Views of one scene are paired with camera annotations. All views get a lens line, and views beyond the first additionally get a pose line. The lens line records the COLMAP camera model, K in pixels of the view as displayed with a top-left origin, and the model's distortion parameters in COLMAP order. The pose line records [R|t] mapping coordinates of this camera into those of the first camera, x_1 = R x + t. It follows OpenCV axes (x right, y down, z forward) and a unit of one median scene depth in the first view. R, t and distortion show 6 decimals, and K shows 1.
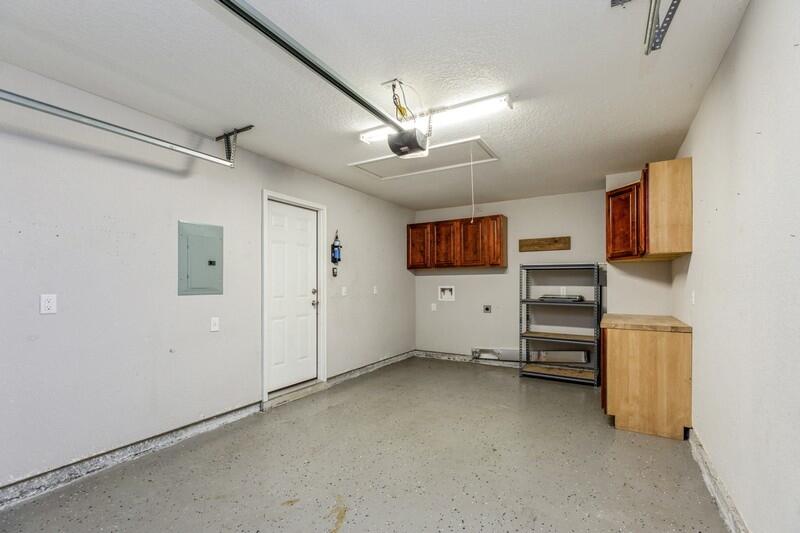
lens RADIAL K [[360.1, 0, 399.0], [0, 360.1, 276.3], [0, 0, 1]] dist [0.003025, 0.000491]
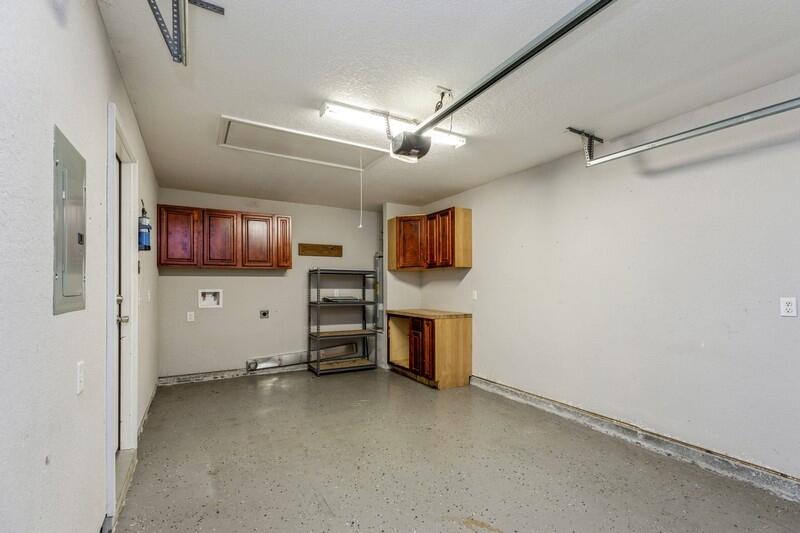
lens RADIAL K [[360.1, 0, 399.0], [0, 360.1, 276.3], [0, 0, 1]] dist [0.003025, 0.000491]
pose [[0.499376, 0.026694, 0.865974, -0.453368], [-0.018450, 0.999626, -0.020174, 0.007288], [-0.866189, -0.005903, 0.499682, 0.282353]]
